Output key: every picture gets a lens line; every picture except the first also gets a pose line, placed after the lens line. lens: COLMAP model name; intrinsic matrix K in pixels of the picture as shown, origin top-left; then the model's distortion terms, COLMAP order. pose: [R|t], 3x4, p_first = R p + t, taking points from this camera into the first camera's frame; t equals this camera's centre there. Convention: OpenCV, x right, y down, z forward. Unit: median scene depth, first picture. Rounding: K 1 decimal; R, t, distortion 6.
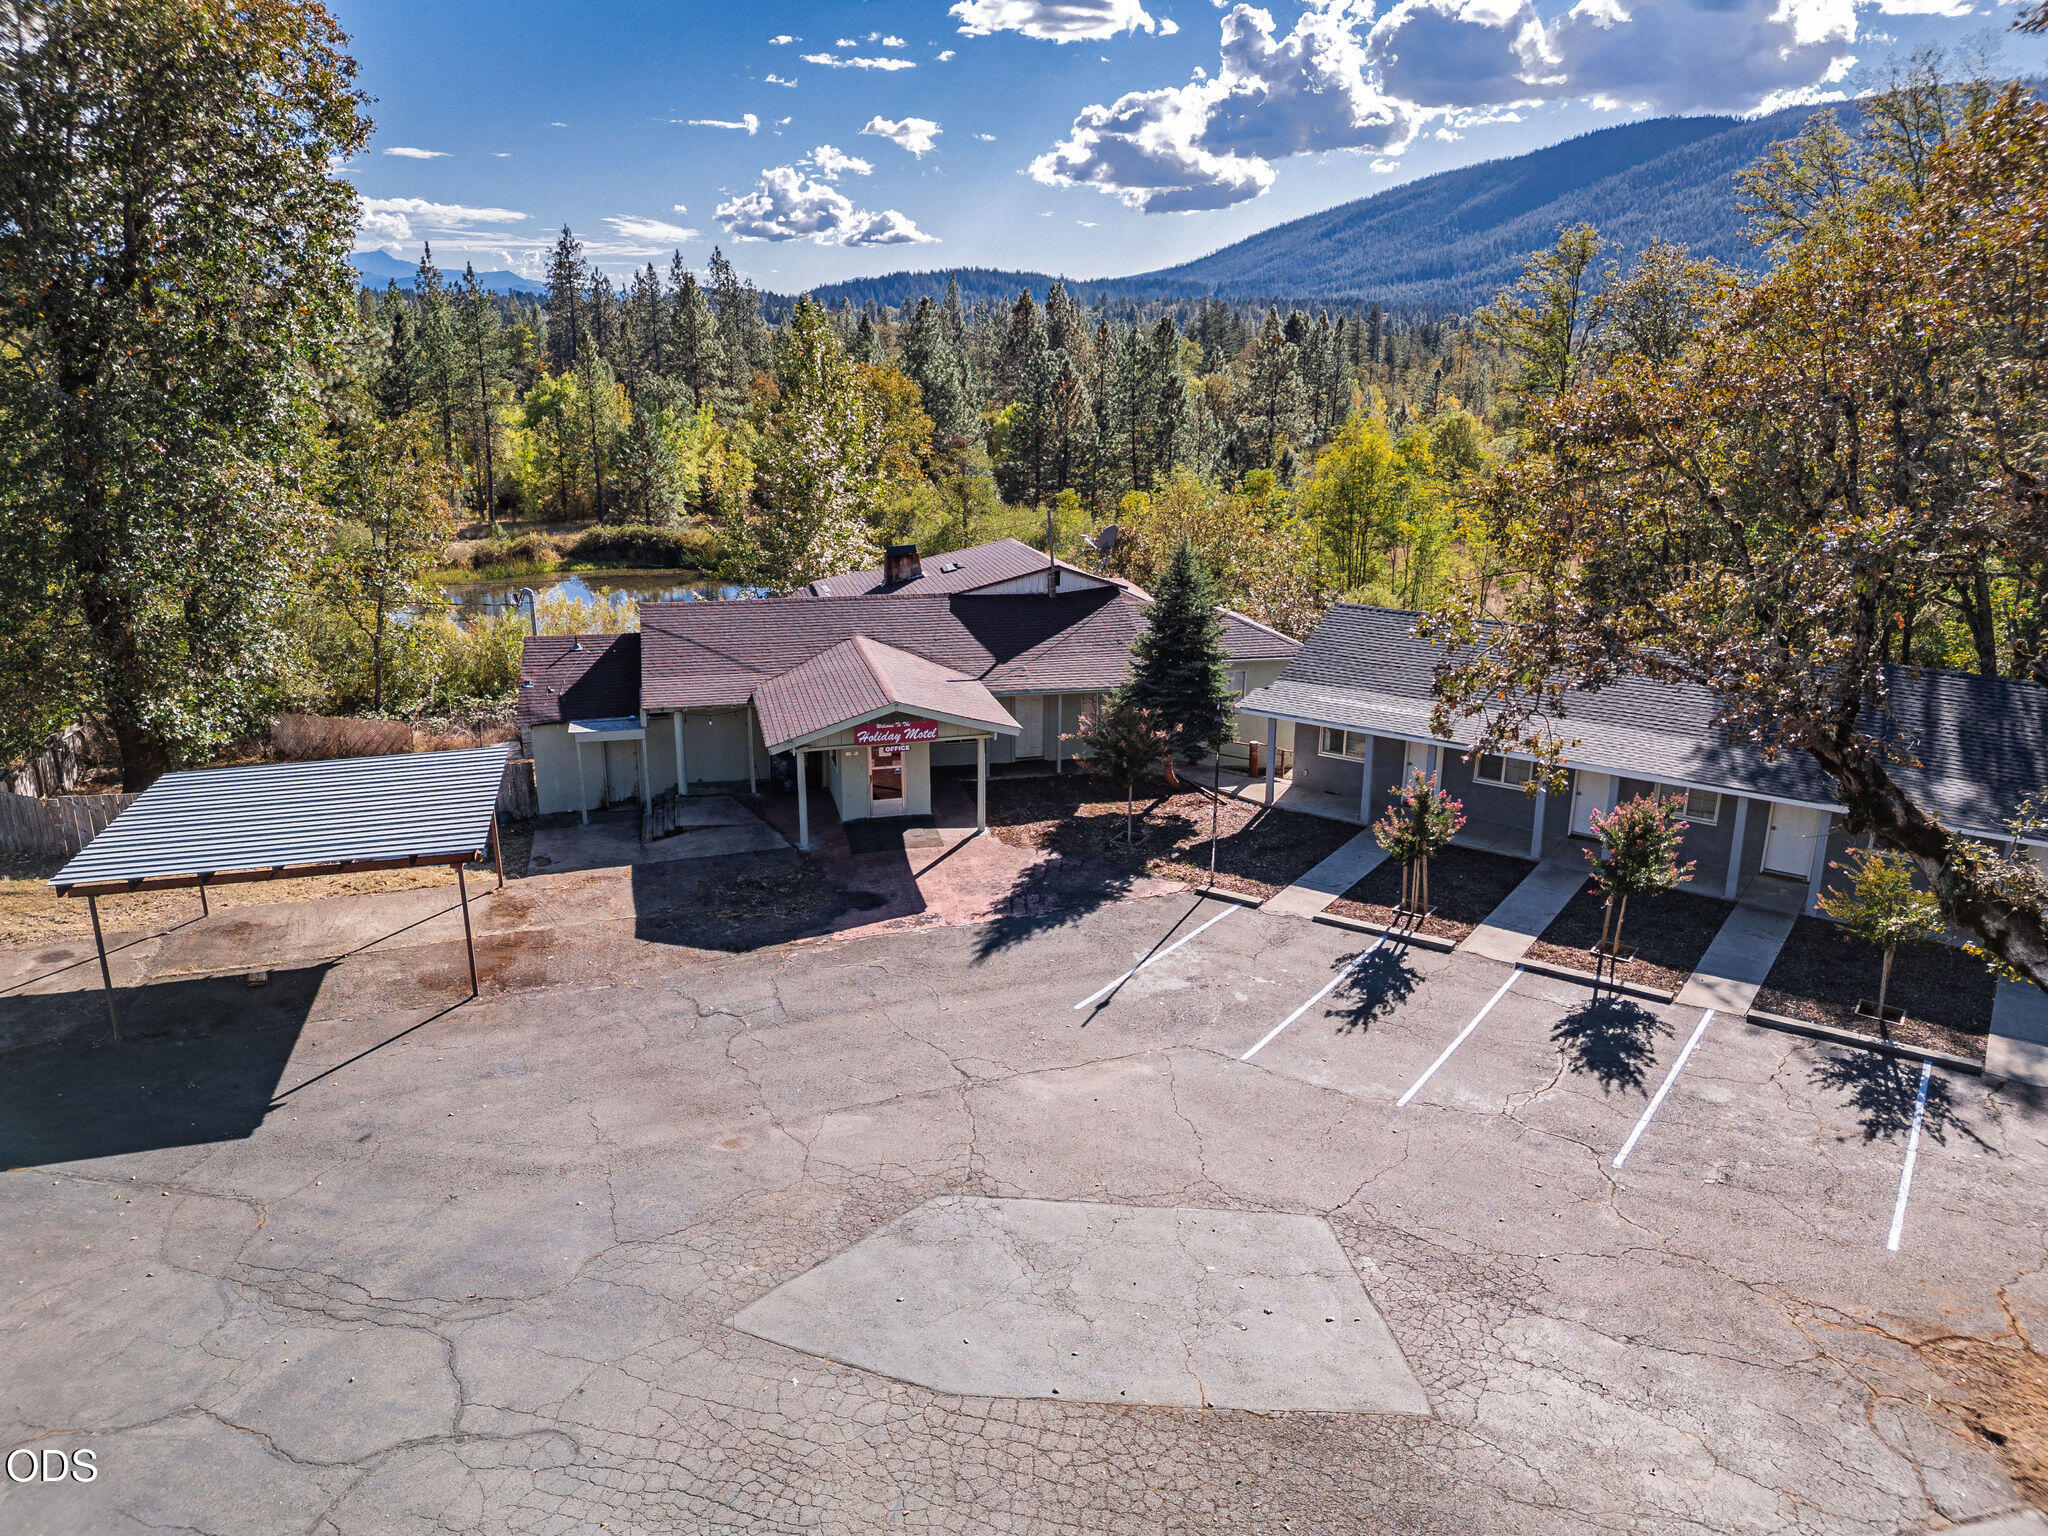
lens RADIAL K [[1436.3, 0, 1020.1], [0, 1436.3, 757.3], [0, 0, 1]] dist [0.088122, -0.079442]
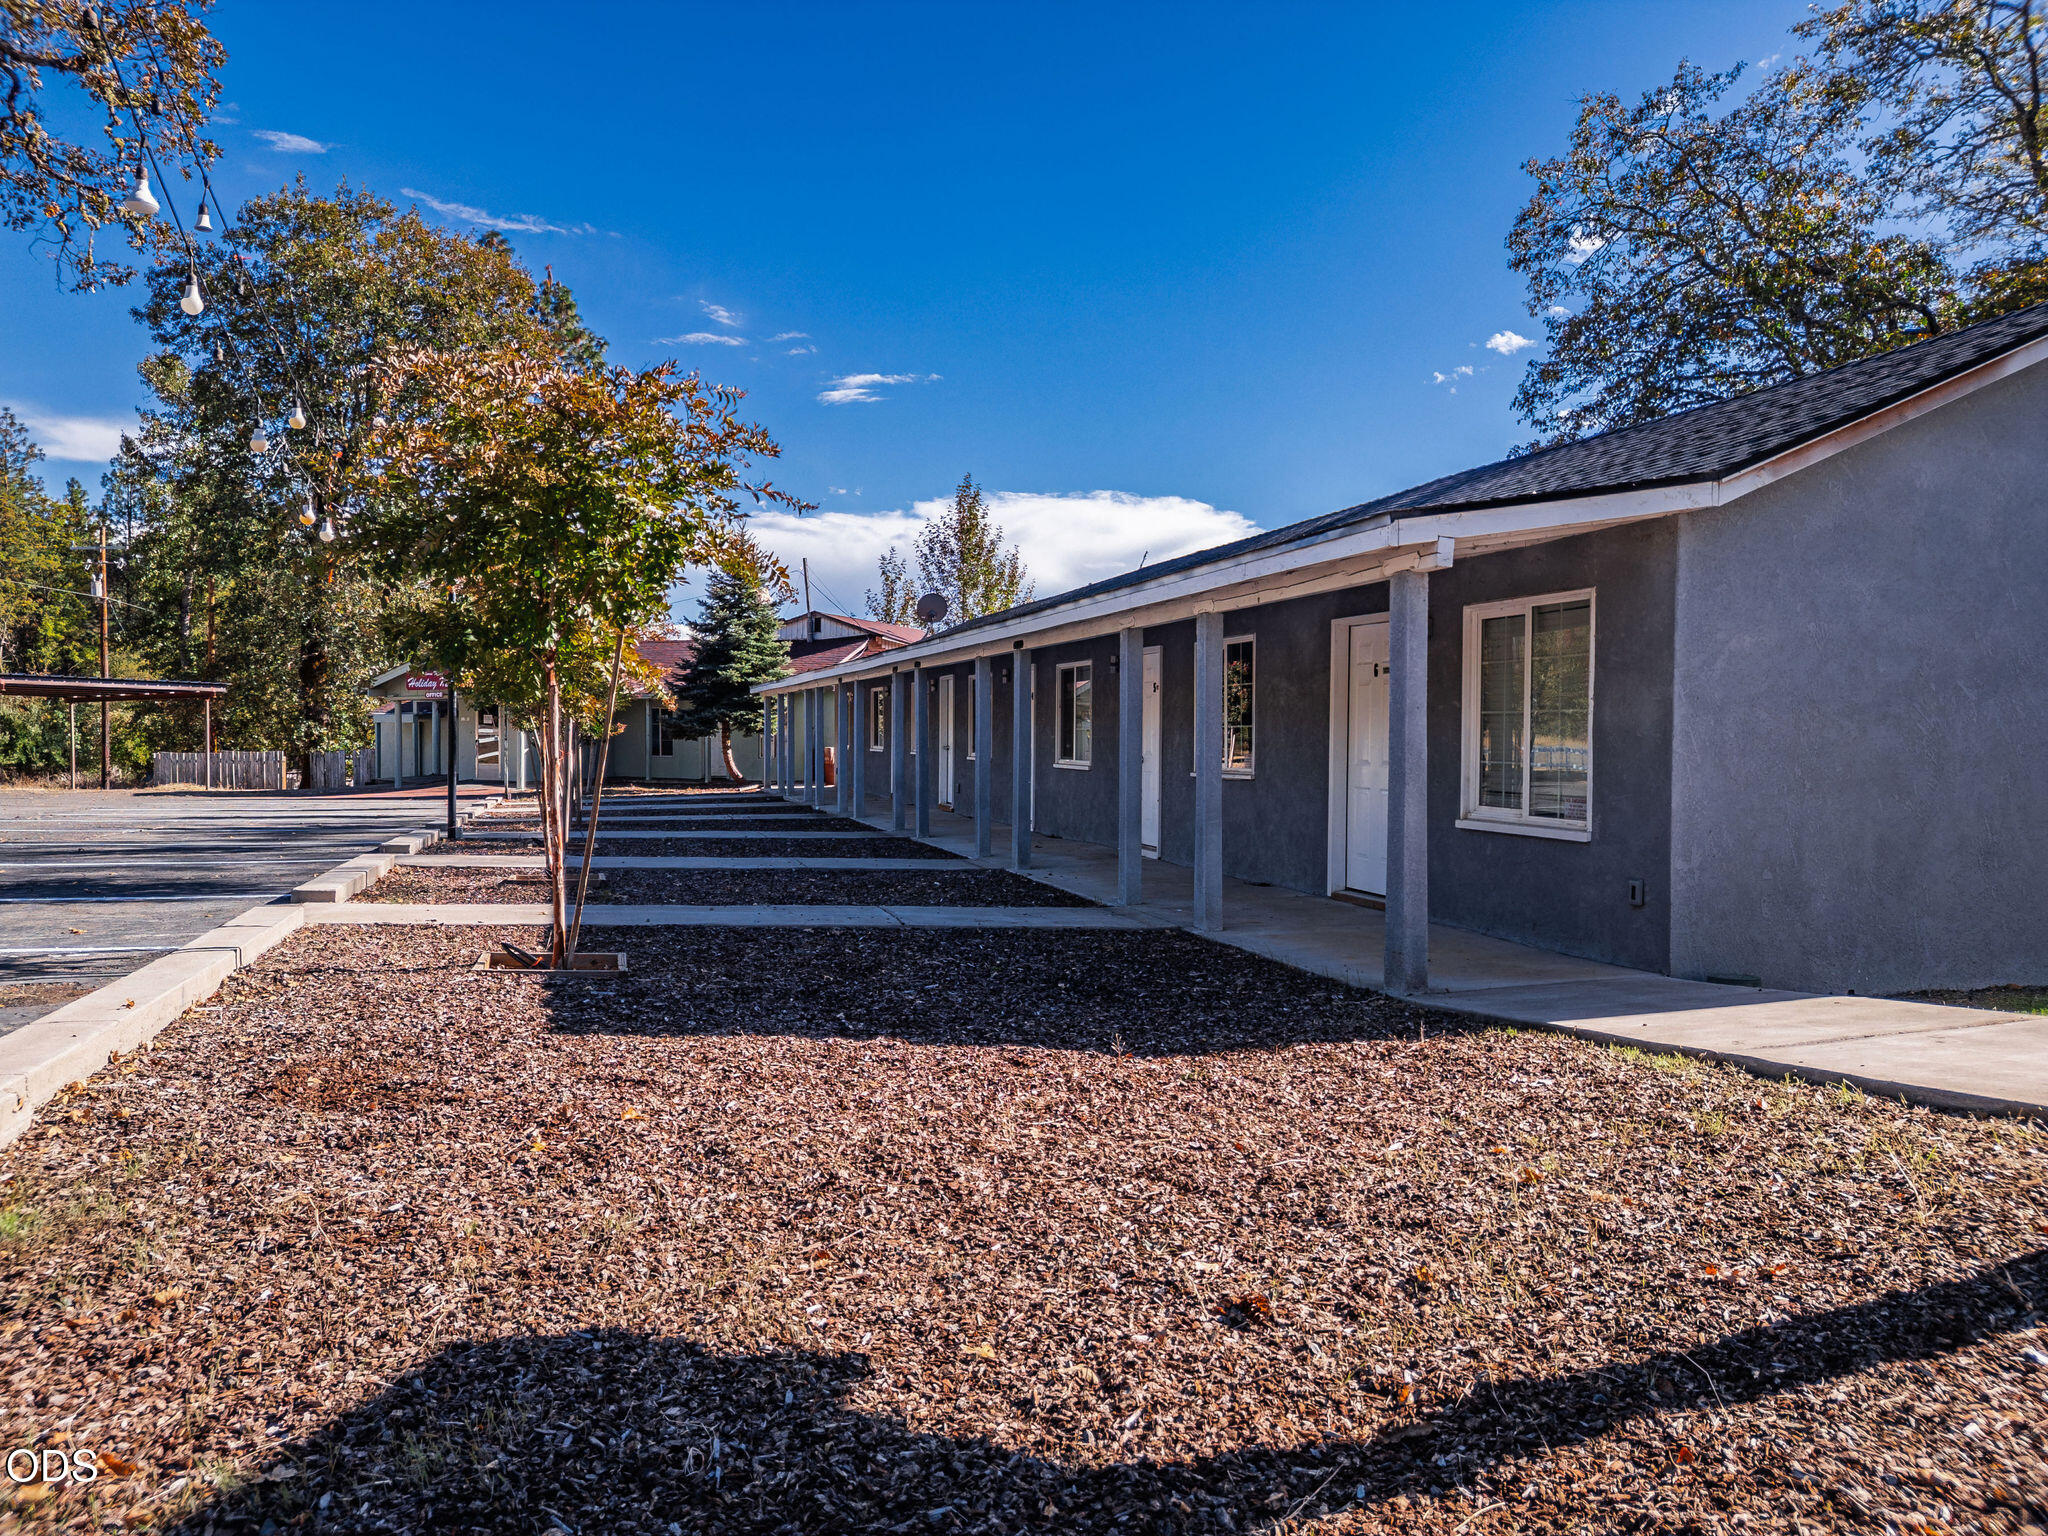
lens RADIAL K [[1436.3, 0, 1020.1], [0, 1436.3, 757.3], [0, 0, 1]] dist [0.088122, -0.079442]
pose [[0.791280, 0.011904, -0.611338, 0.960758], [-0.177130, 0.961403, -0.210545, 0.196440], [0.585236, 0.274886, 0.762847, 0.403448]]
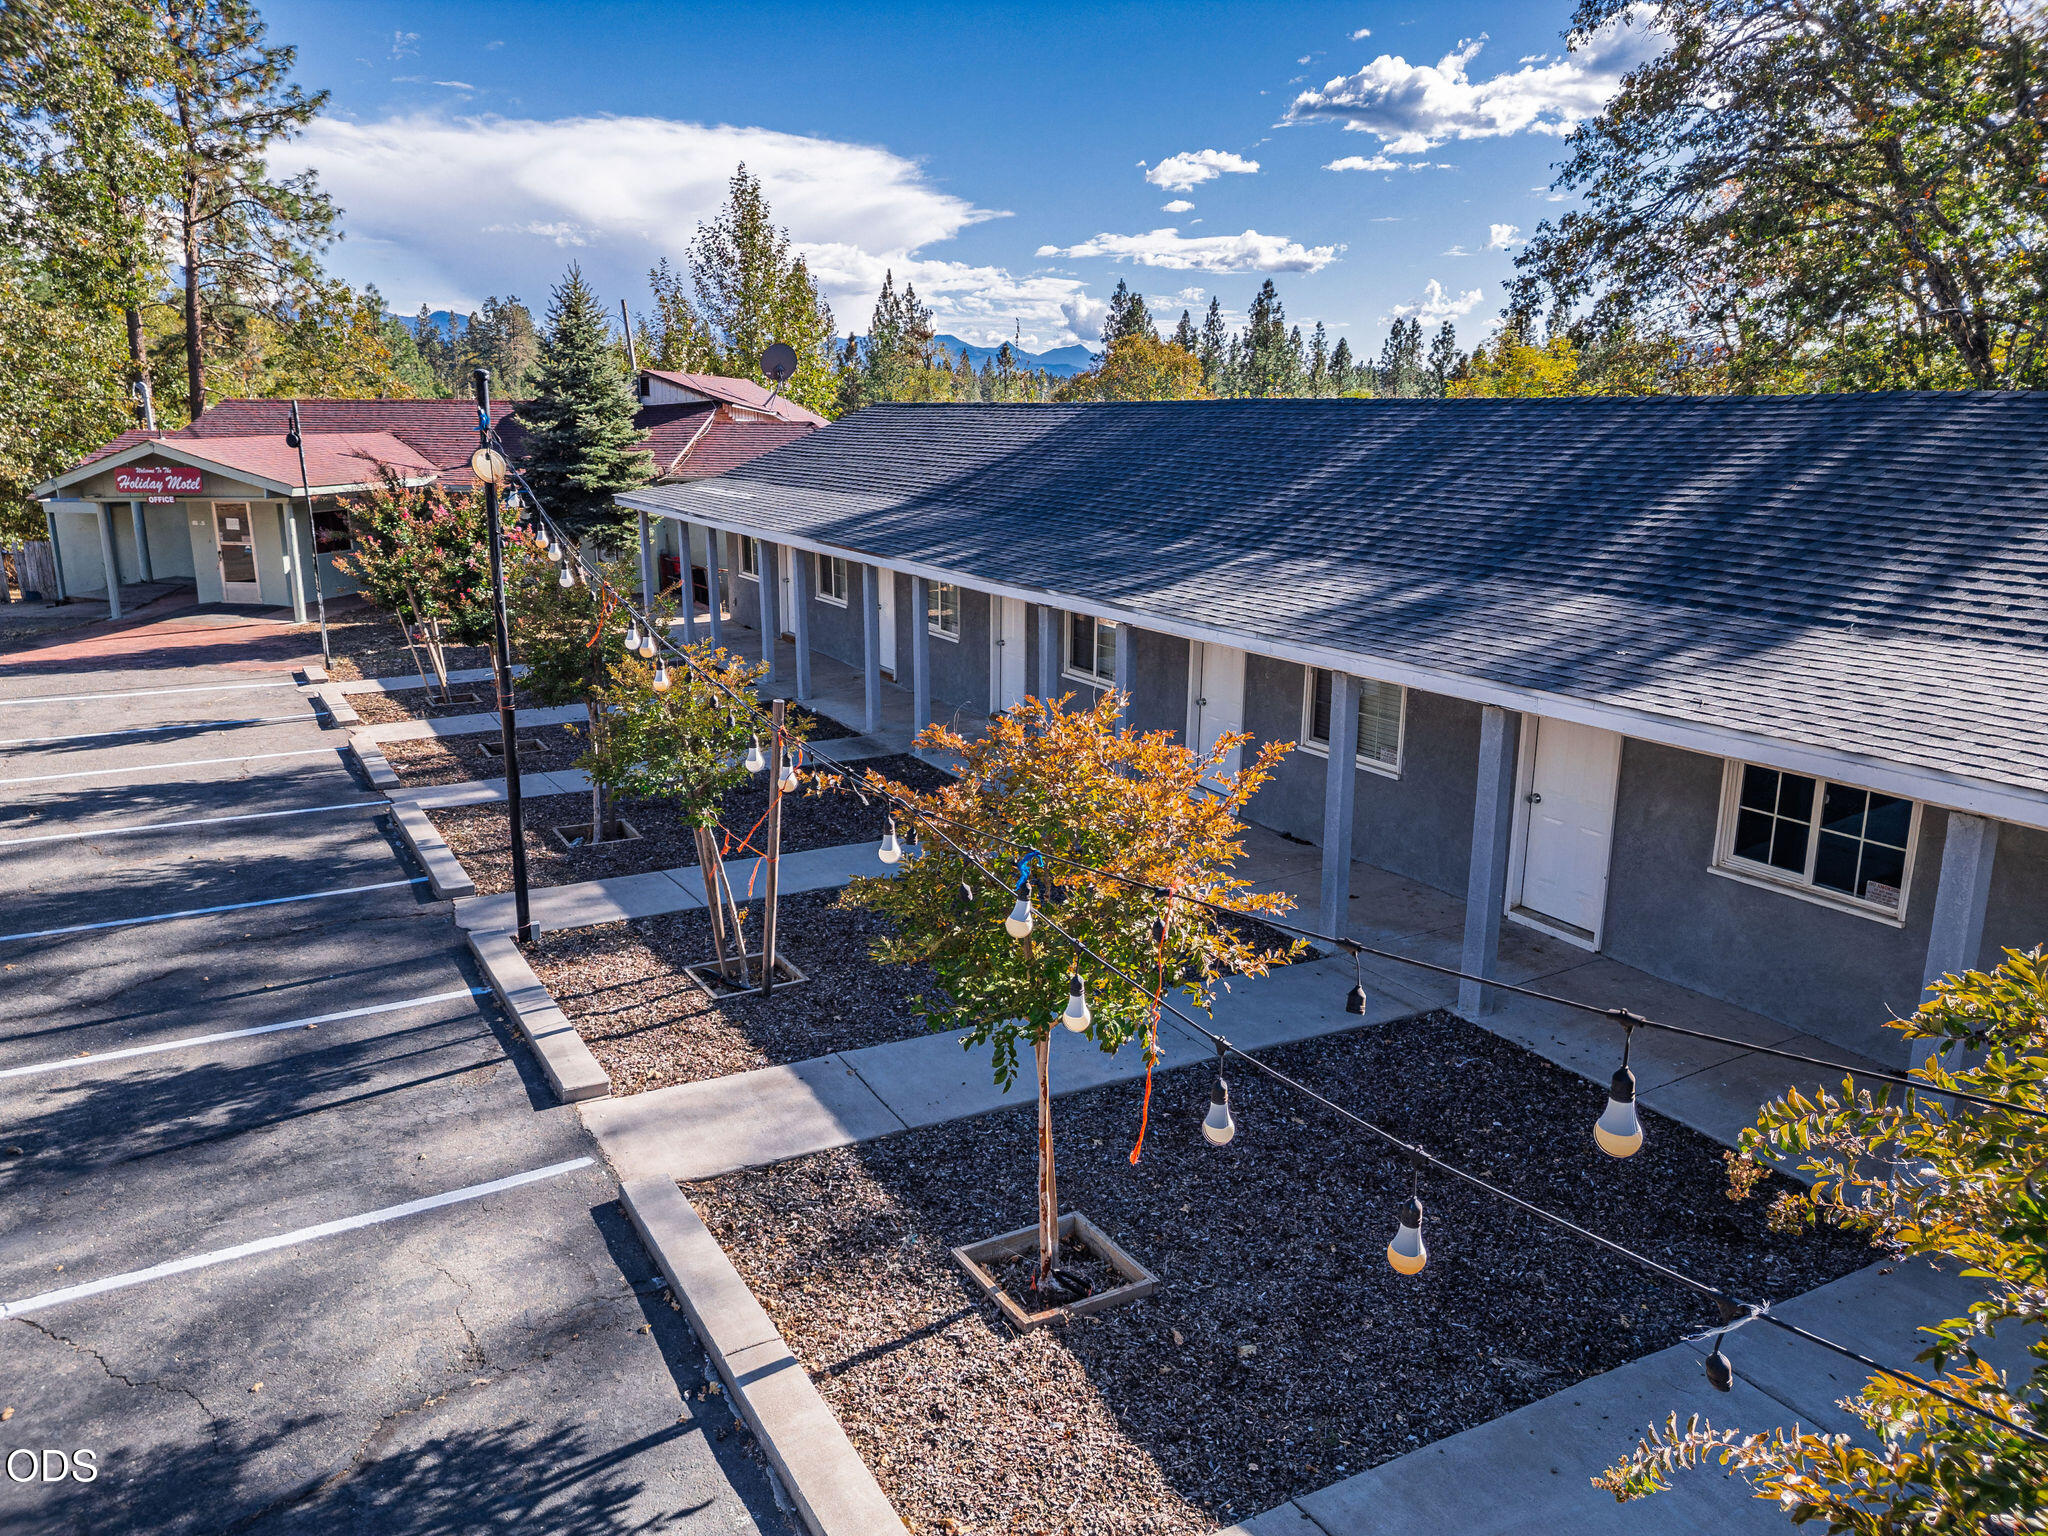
lens RADIAL K [[1443.0, 0, 1015.5], [0, 1443.0, 758.0], [0, 0, 1]] dist [0.020828, 0.003611]
pose [[0.906825, 0.100577, -0.409332, 0.727696], [-0.121556, 0.992257, -0.025484, 0.104080], [0.403600, 0.072867, 0.912029, 0.422023]]
